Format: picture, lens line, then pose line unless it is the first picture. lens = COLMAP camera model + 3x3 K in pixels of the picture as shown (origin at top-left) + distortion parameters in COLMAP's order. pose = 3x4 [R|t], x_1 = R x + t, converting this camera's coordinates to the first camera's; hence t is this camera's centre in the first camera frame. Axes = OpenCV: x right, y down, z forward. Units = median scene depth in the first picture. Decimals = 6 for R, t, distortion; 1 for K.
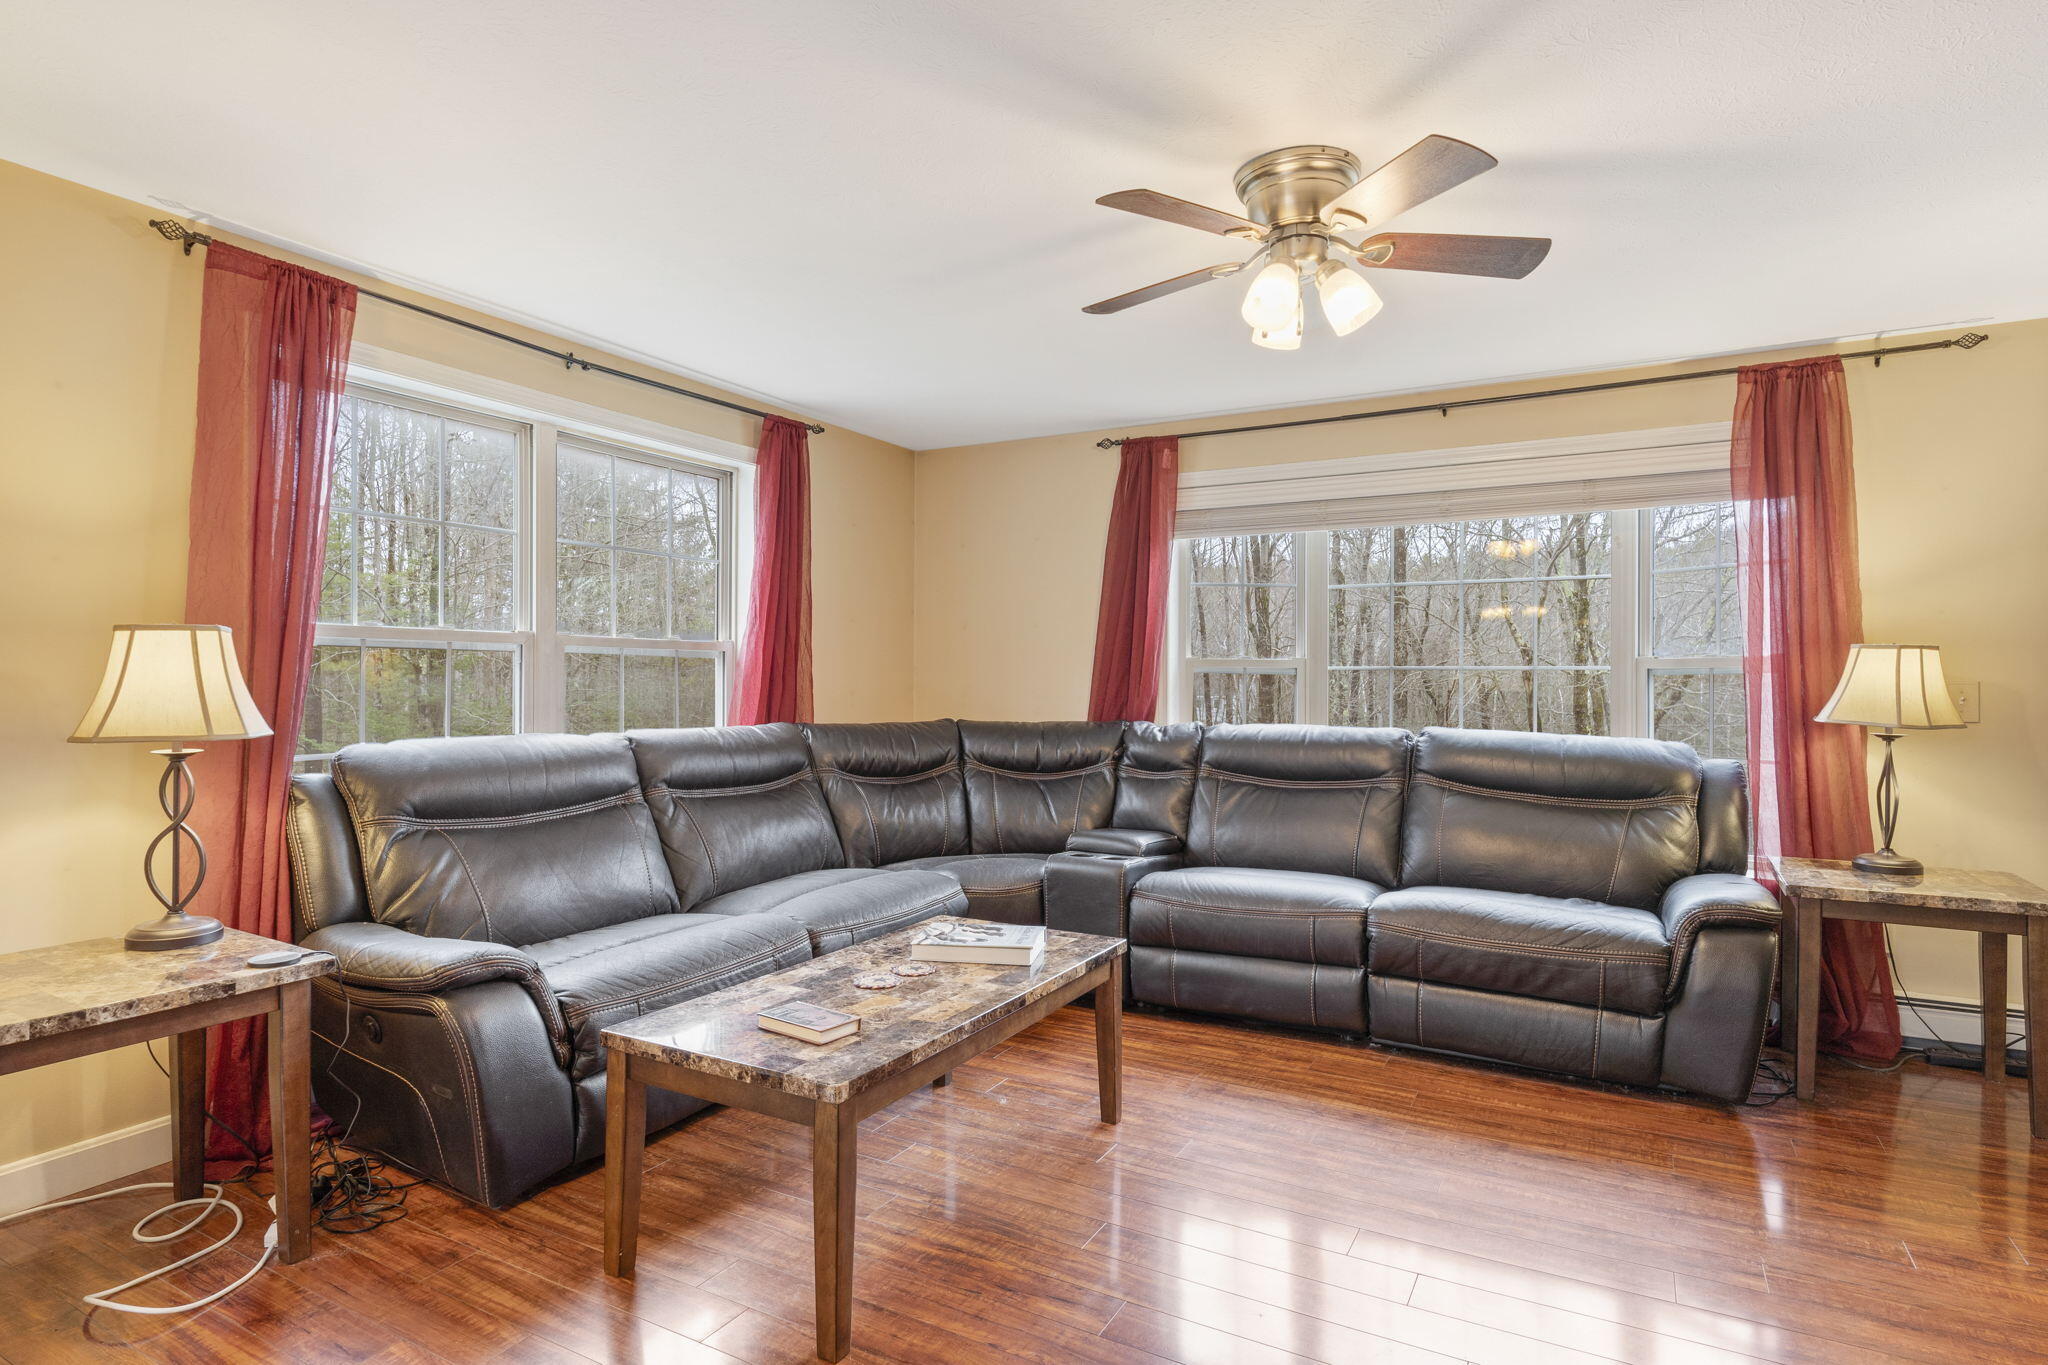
lens RADIAL K [[1096.1, 0, 1024.0], [0, 1096.1, 682.5], [0, 0, 1]] dist [0.001207, 0.000953]
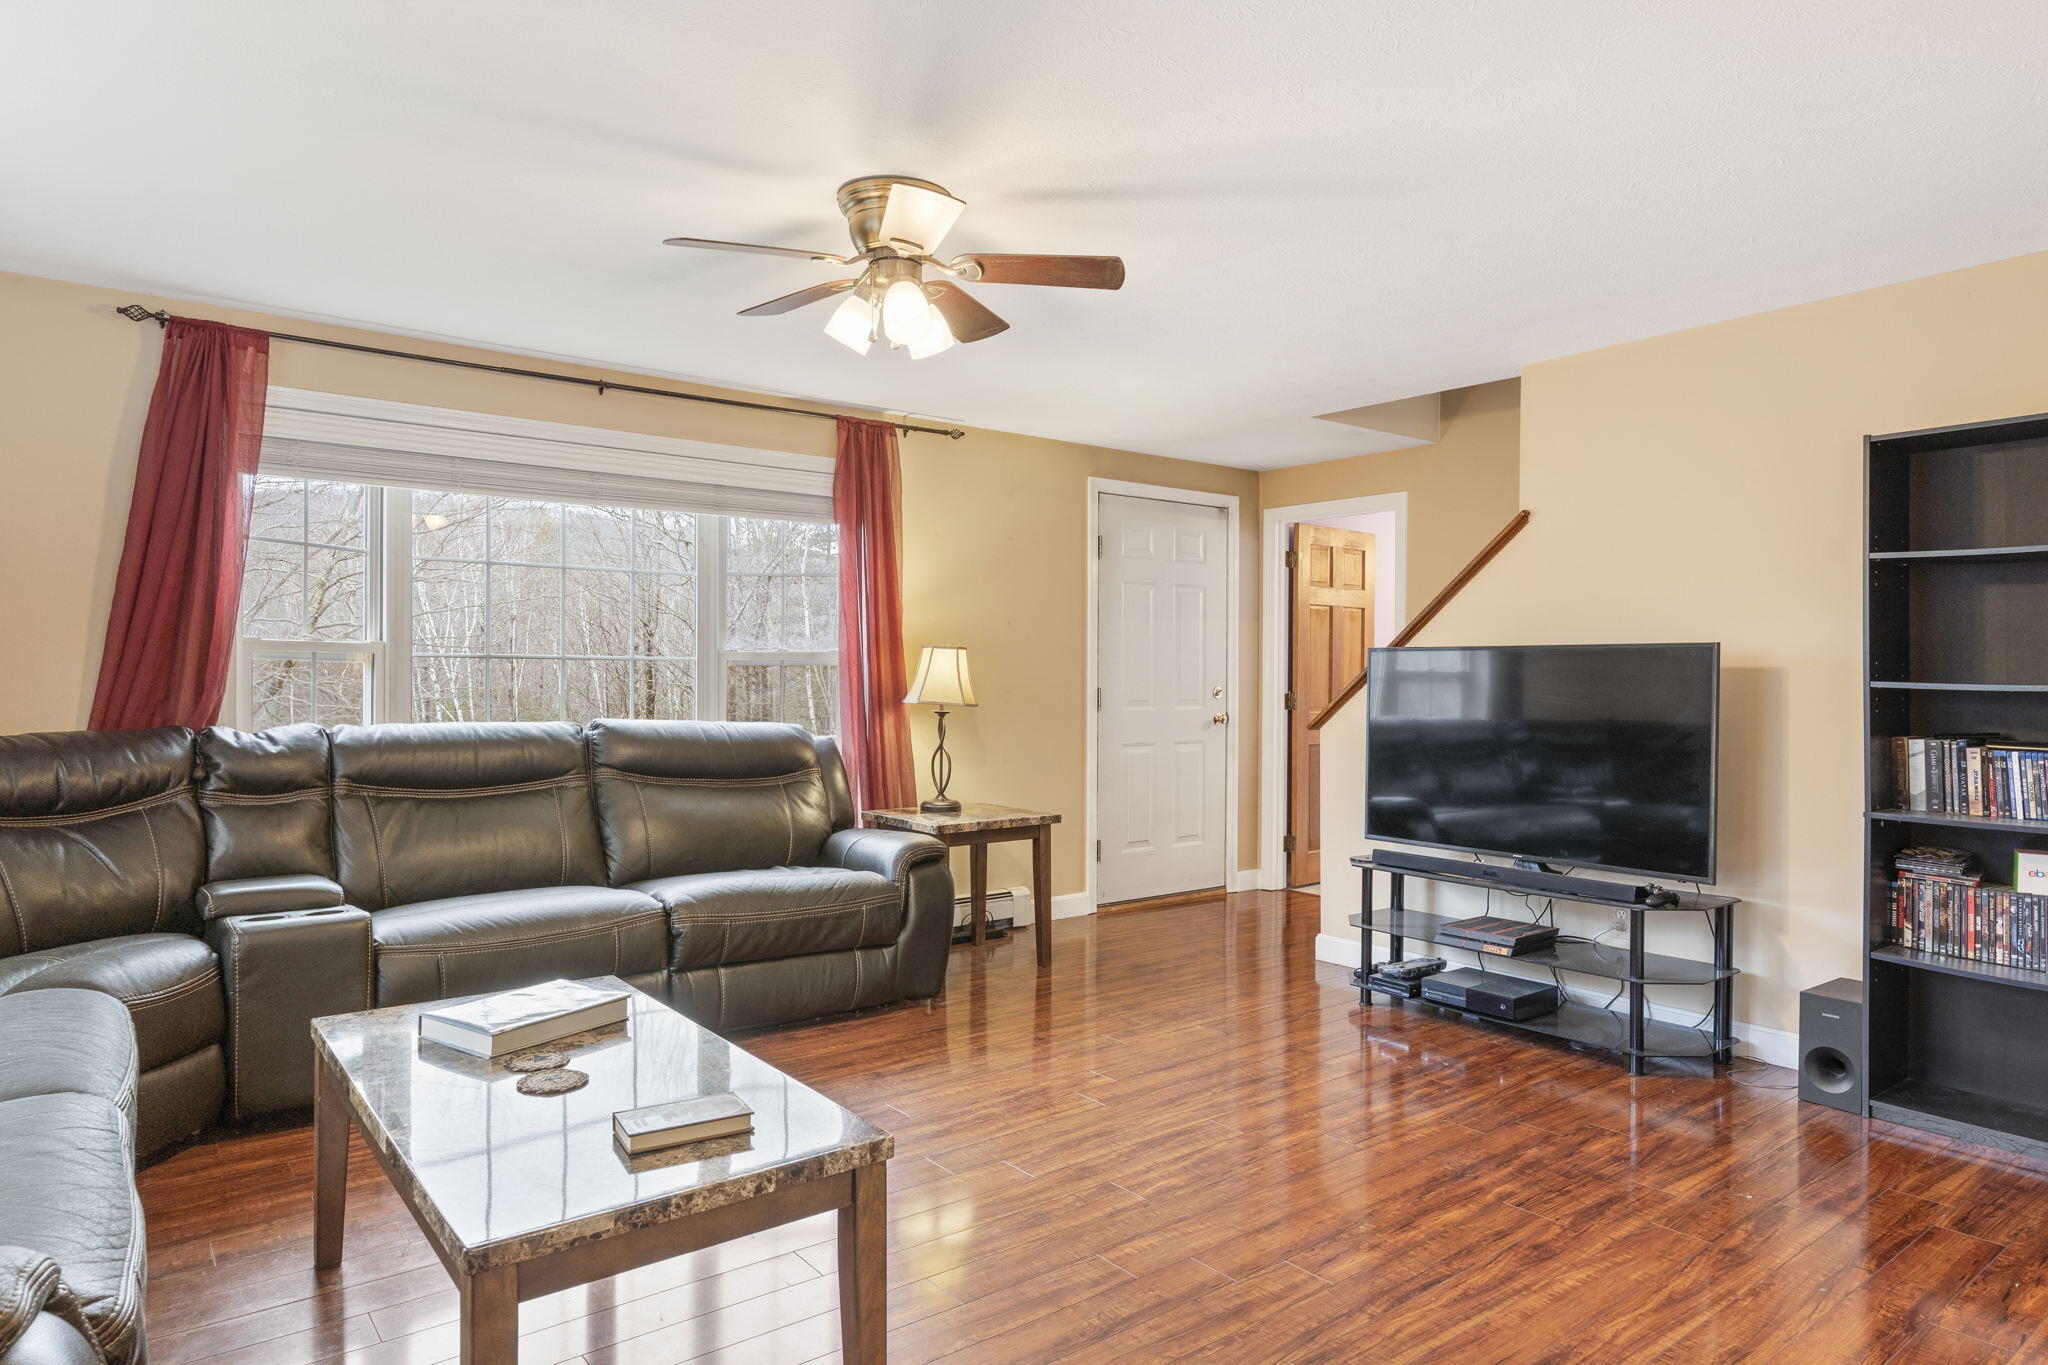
lens RADIAL K [[1217.9, 0, 1029.3], [0, 1217.9, 685.4], [0, 0, 1]] dist [-0.002708, -0.000681]
pose [[0.391172, -0.006670, 0.920293, -0.522109], [-0.001593, 0.999967, 0.007925, 0.002656], [-0.920316, -0.004566, 0.391149, 0.274202]]
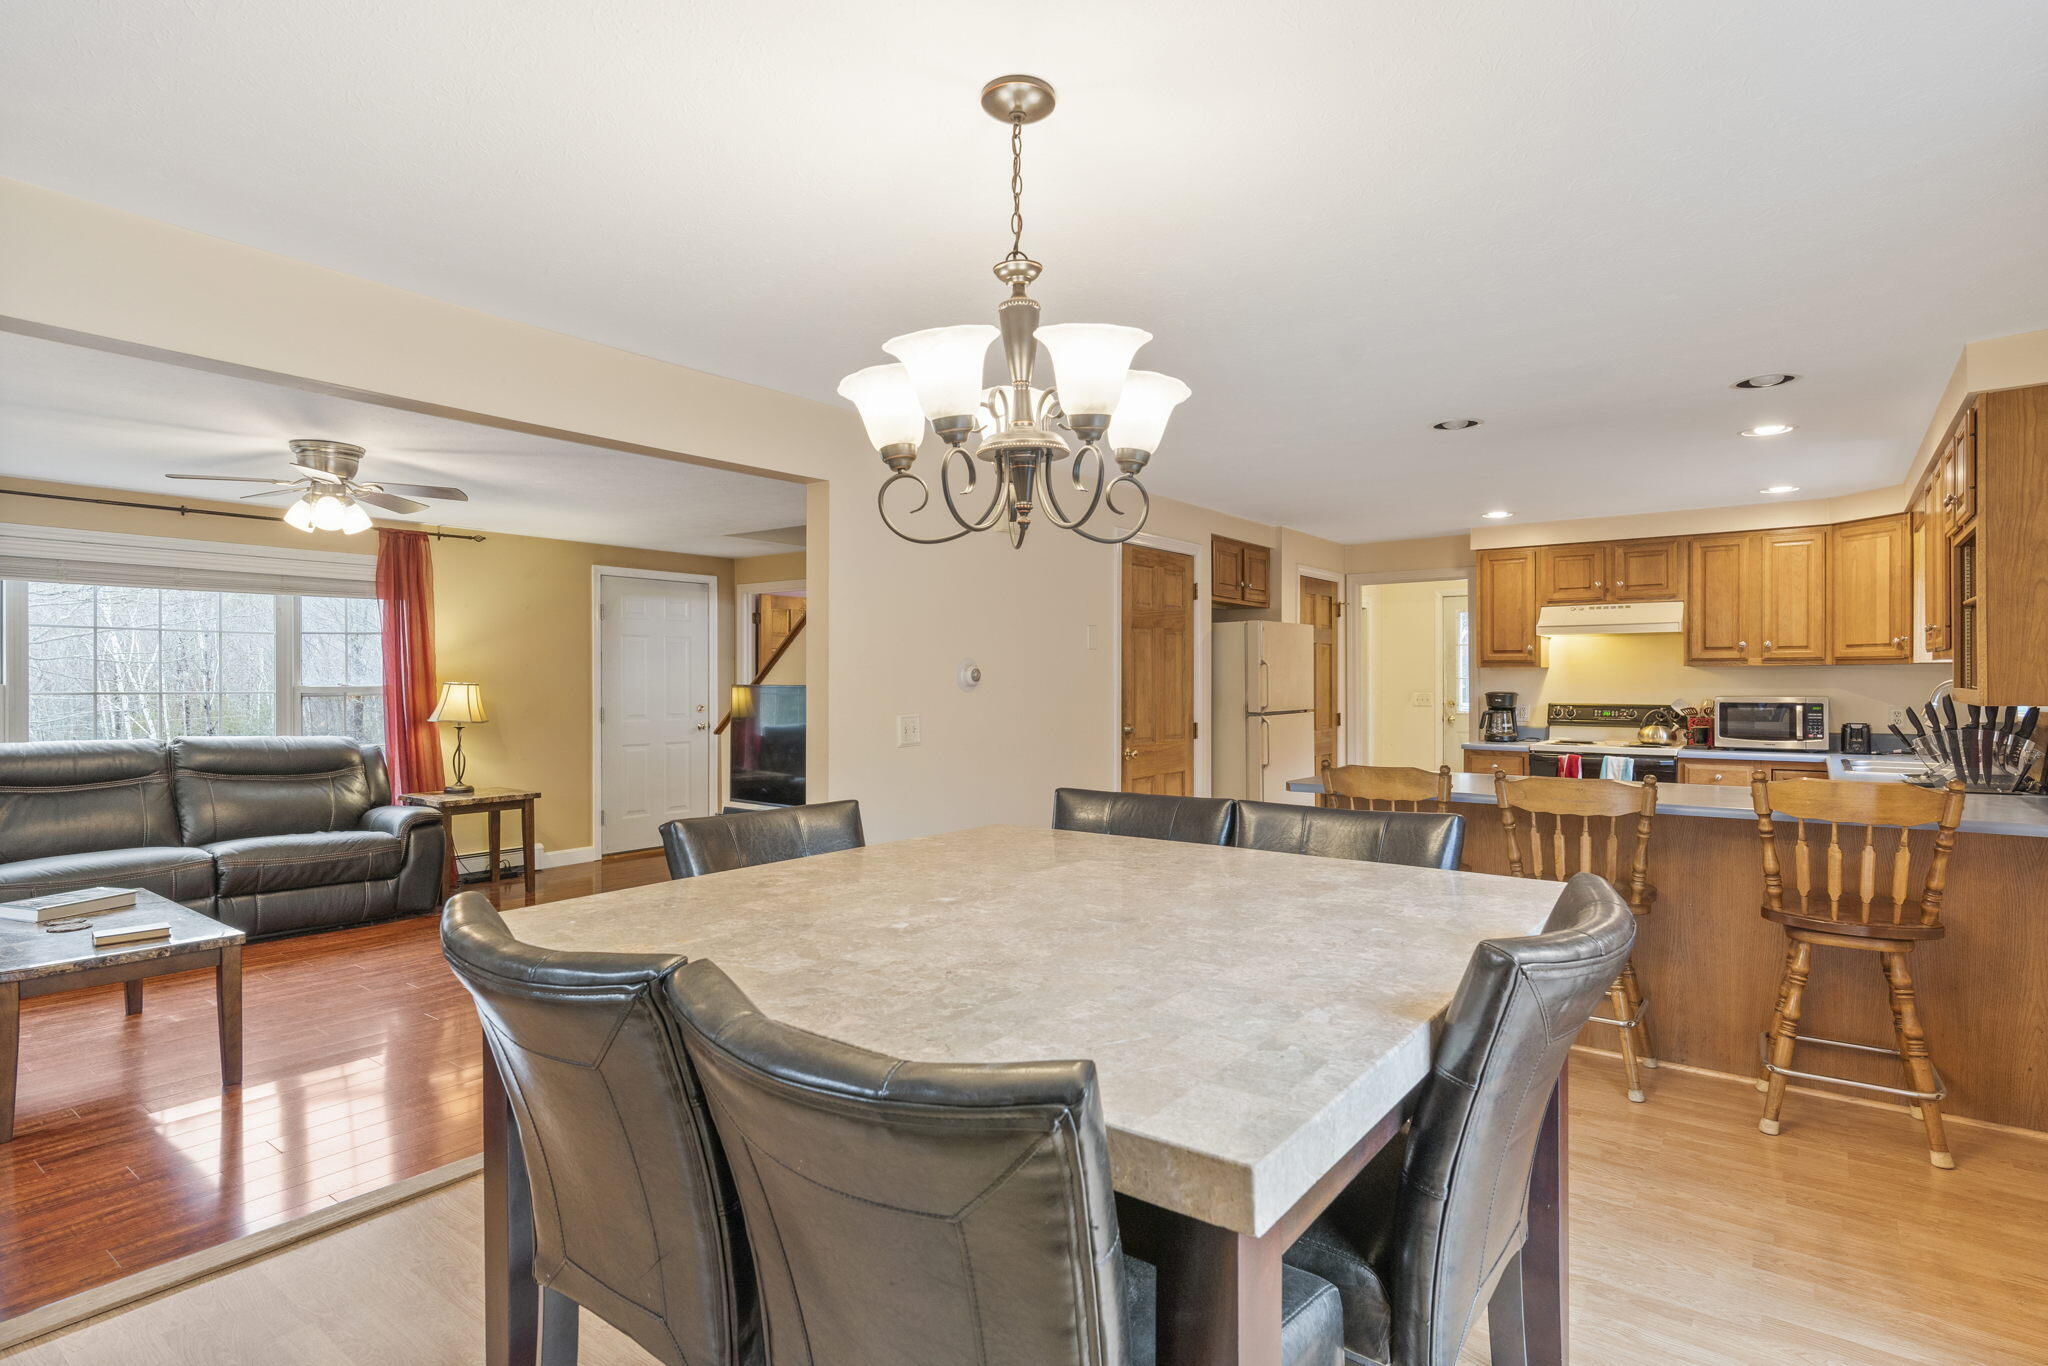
lens RADIAL K [[1042.6, 0, 1024.0], [0, 1042.6, 683.0], [0, 0, 1]] dist [-0.001246, -0.000419]
pose [[0.148280, -0.002488, 0.988942, -0.903349], [0.003644, 0.999991, 0.001970, -0.030853], [-0.988939, 0.003311, 0.148288, -0.309351]]
